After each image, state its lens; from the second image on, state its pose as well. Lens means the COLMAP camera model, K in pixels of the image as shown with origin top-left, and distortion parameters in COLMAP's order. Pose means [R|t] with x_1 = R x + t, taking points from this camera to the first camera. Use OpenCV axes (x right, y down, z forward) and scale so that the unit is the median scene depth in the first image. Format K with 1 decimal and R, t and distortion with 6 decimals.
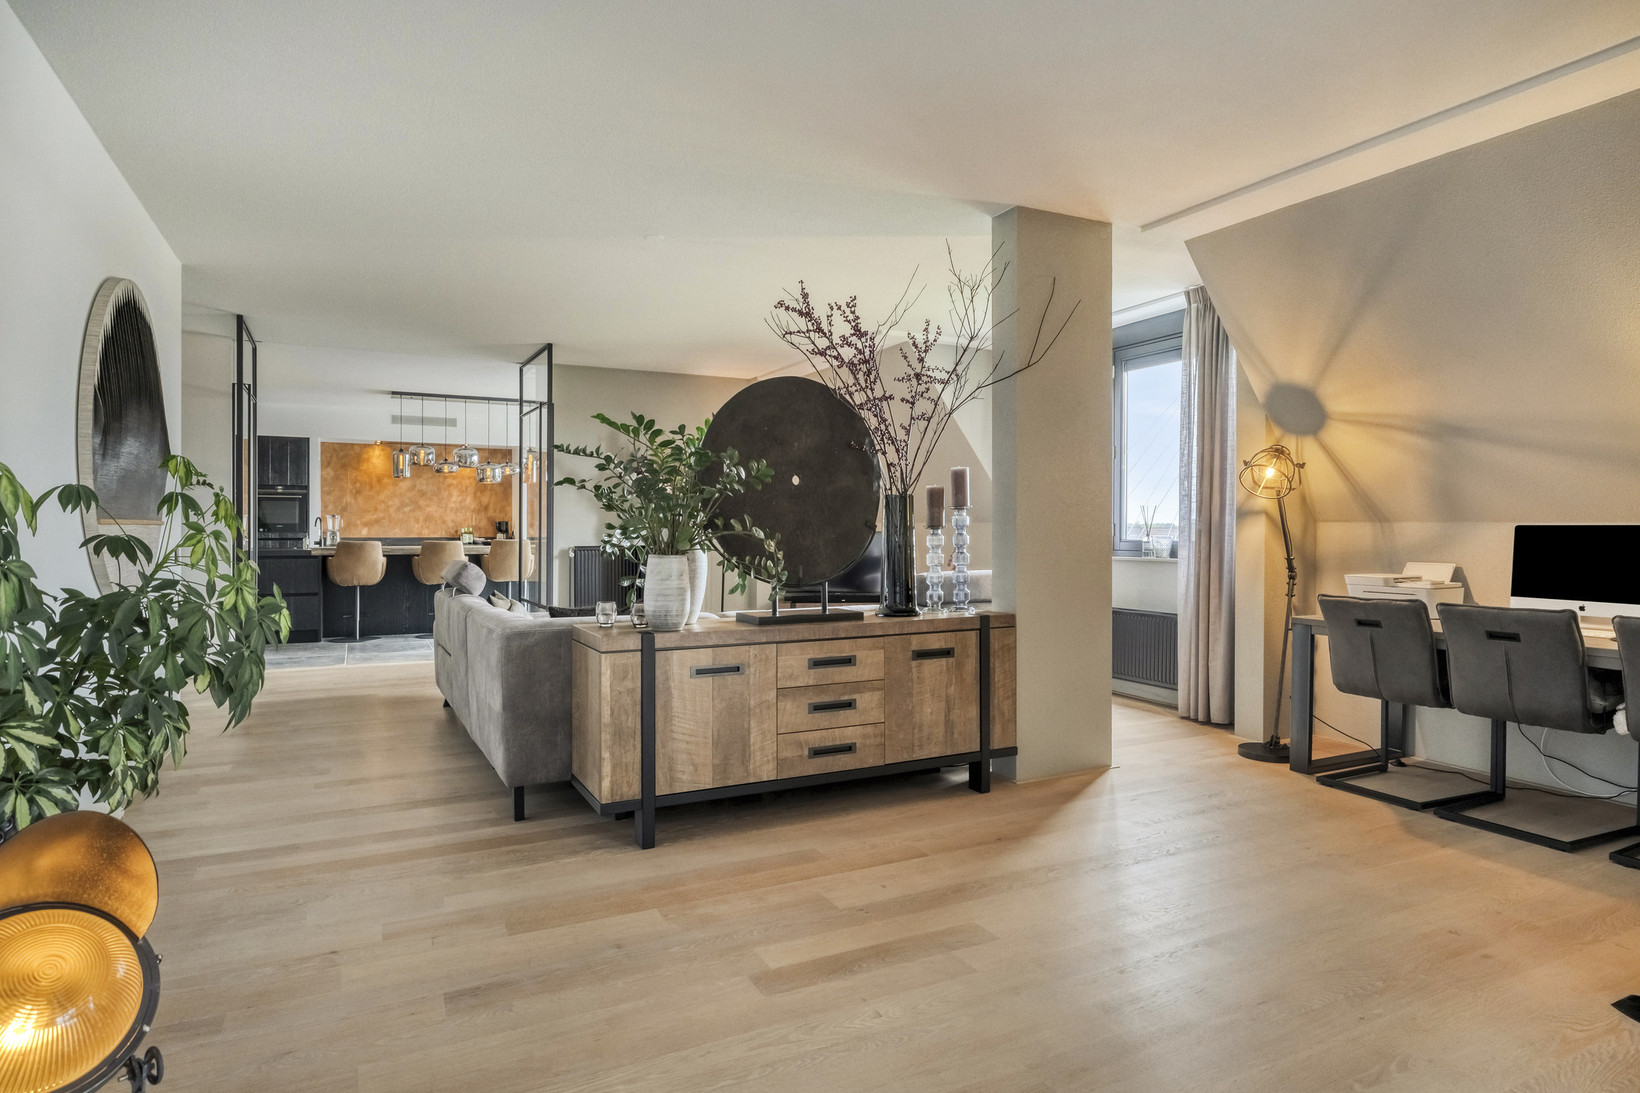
lens RADIAL K [[911.3, 0, 812.6], [0, 911.3, 533.4], [0, 0, 1]] dist [0.003981, -0.000800]
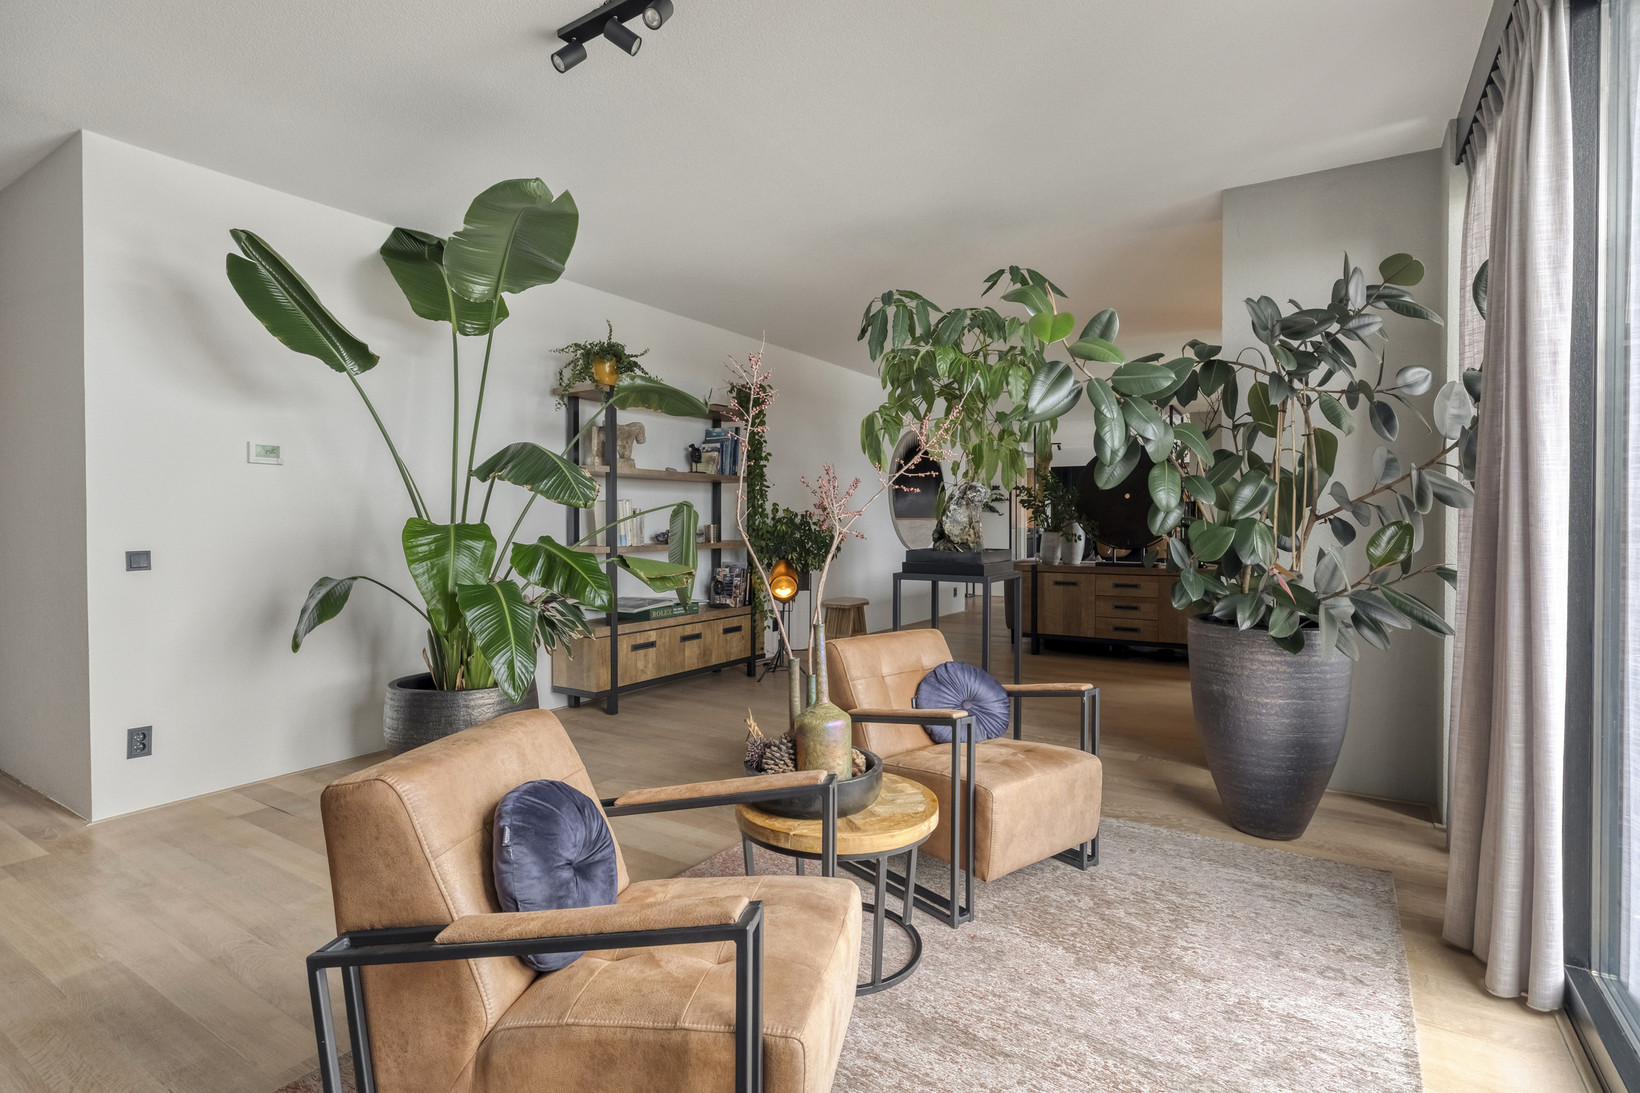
lens RADIAL K [[812.3, 0, 810.7], [0, 812.3, 534.4], [0, 0, 1]] dist [-0.003131, -0.000485]
pose [[0.498978, 0.010748, -0.866548, 0.944662], [-0.005331, 0.999942, 0.009332, 0.010100], [0.866598, -0.000037, 0.499006, -0.390957]]
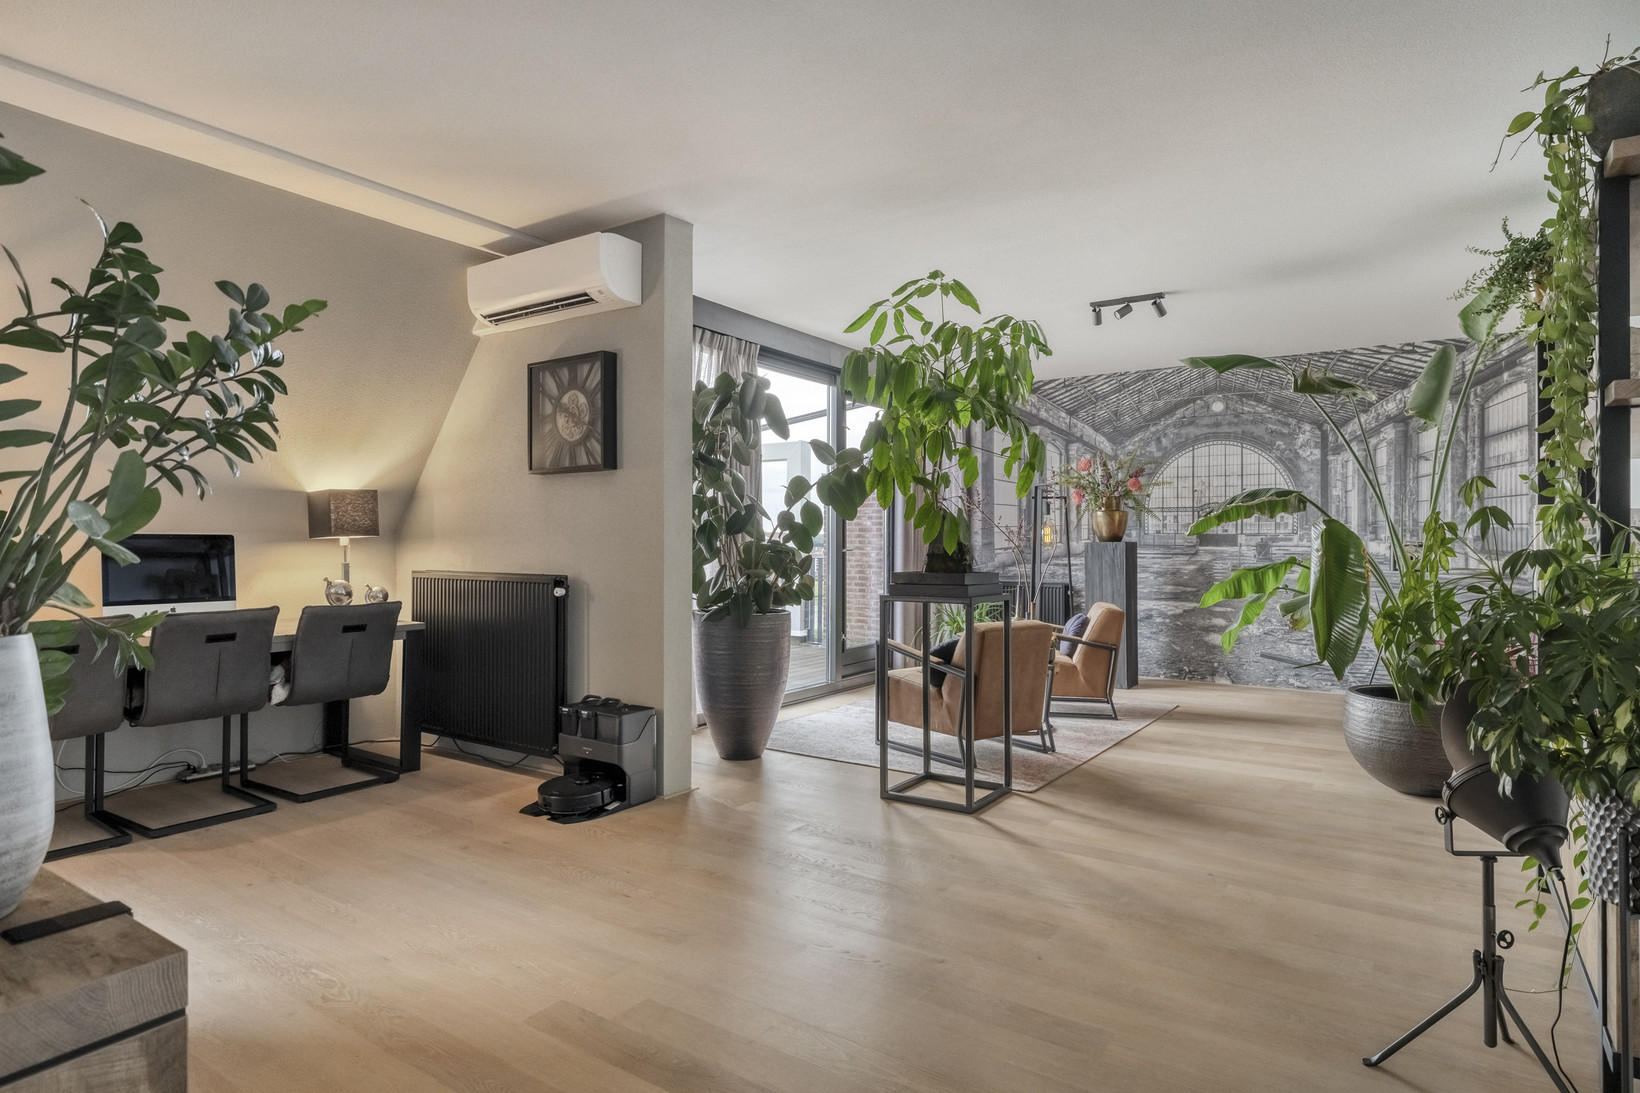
lens RADIAL K [[911.3, 0, 811.1], [0, 911.3, 538.2], [0, 0, 1]] dist [0.003981, -0.000800]
pose [[-0.474801, -0.002883, 0.880088, -0.378947], [0.003049, 0.999983, 0.004921, -0.005578], [-0.880088, 0.005019, -0.474784, 0.659657]]
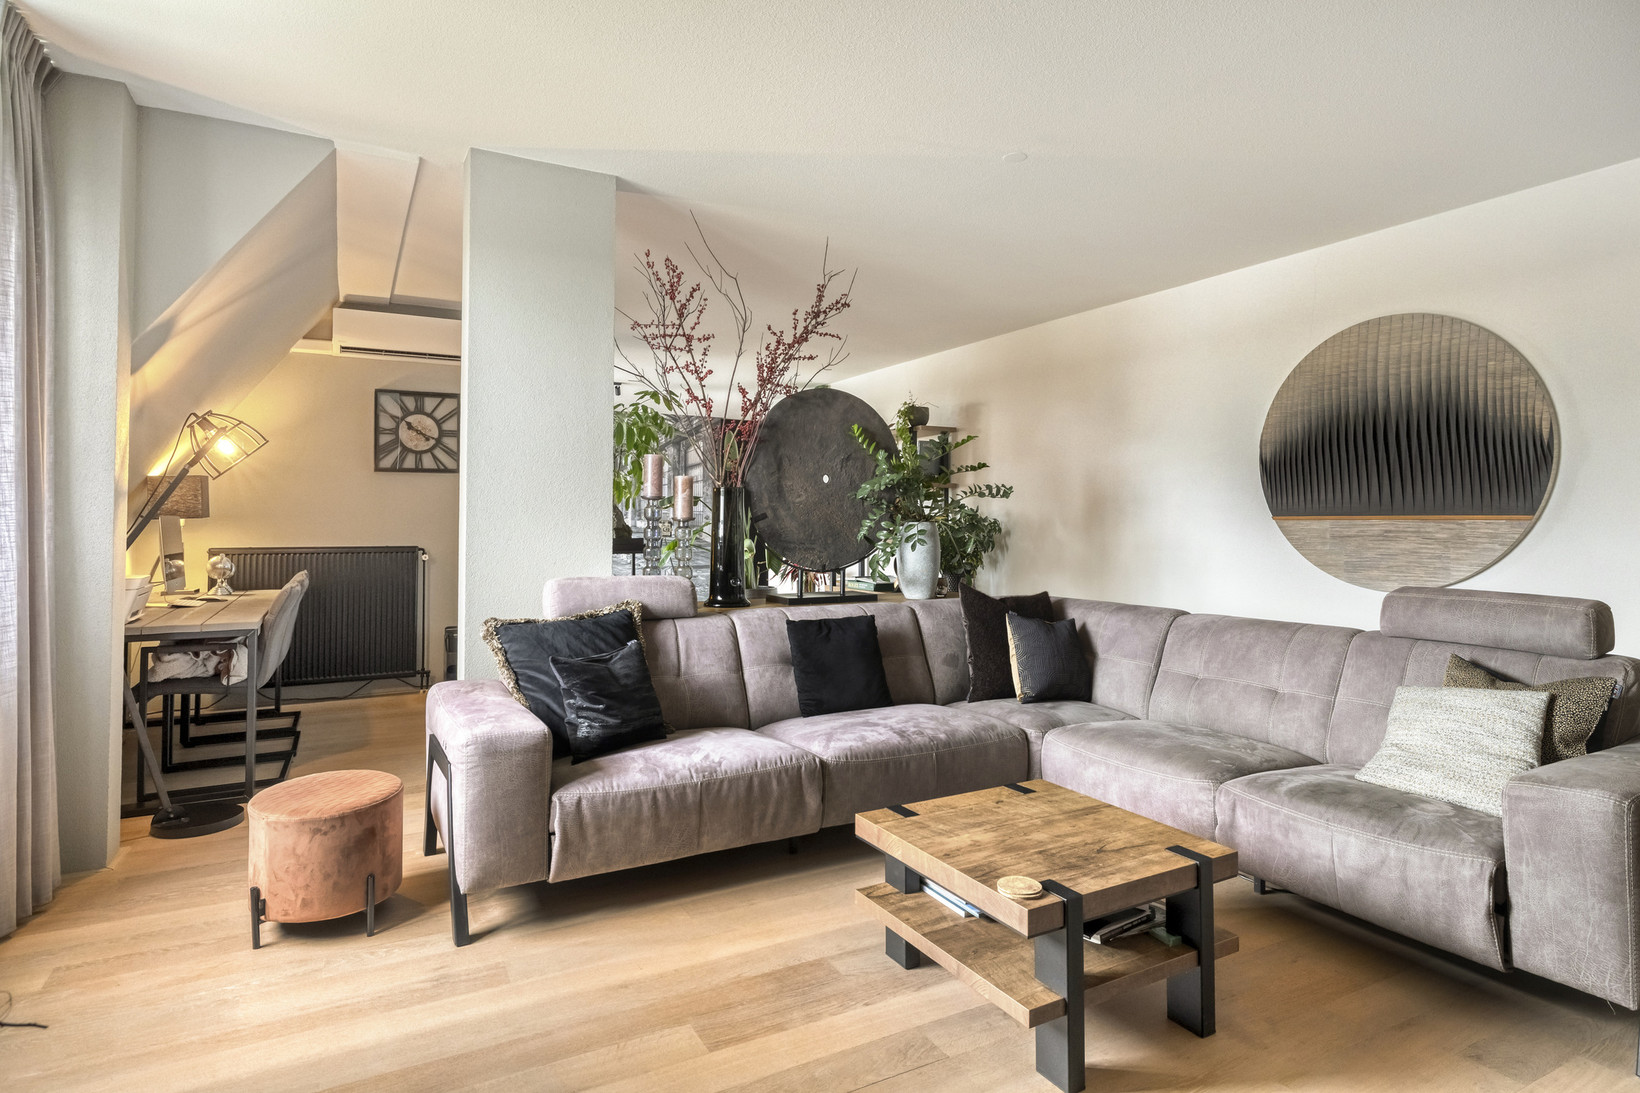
lens RADIAL K [[890.1, 0, 816.1], [0, 890.1, 532.8], [0, 0, 1]] dist [-0.000993, -0.001025]
pose [[-0.999992, -0.003484, -0.001949, 0.032559], [-0.003517, 0.999846, 0.017201, -0.007985], [0.001889, 0.017208, -0.999850, 1.774007]]
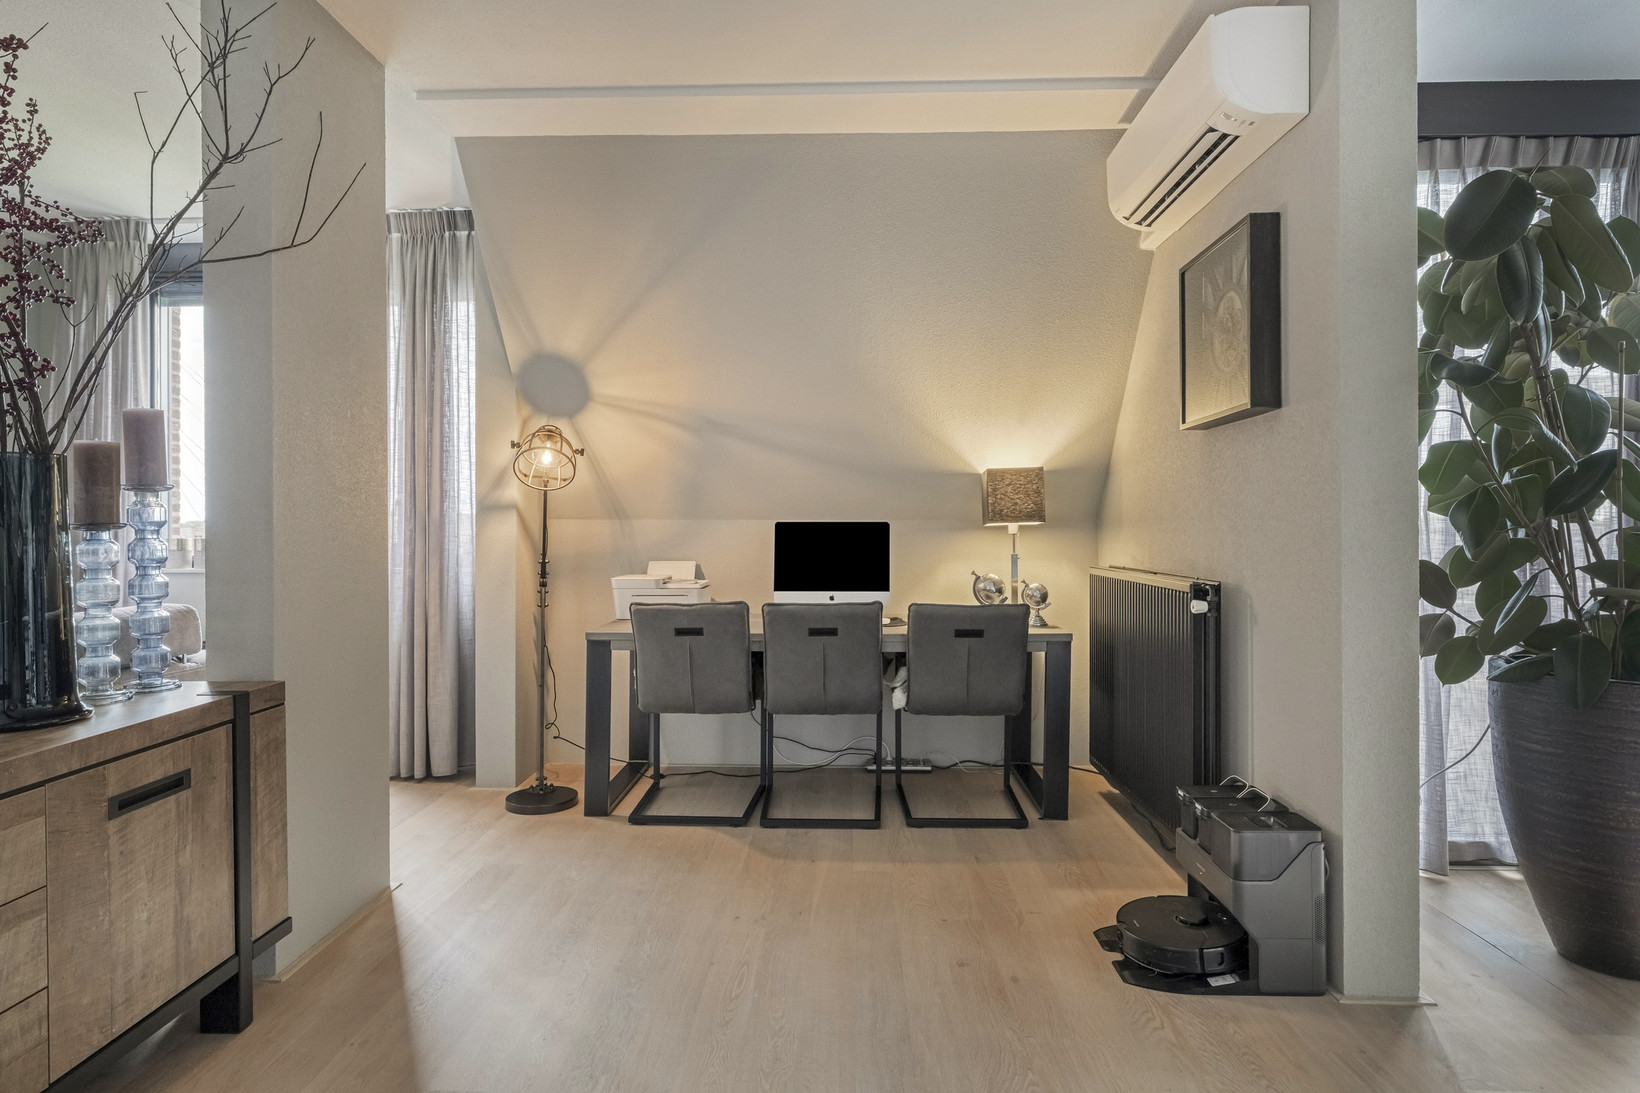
lens RADIAL K [[911.3, 0, 819.4], [0, 911.3, 527.5], [0, 0, 1]] dist [0.003981, -0.000800]
pose [[0.482669, -0.004897, 0.875789, -0.094197], [0.010048, 0.999950, 0.000054, -0.002152], [-0.875745, 0.008773, 0.482694, 0.378563]]
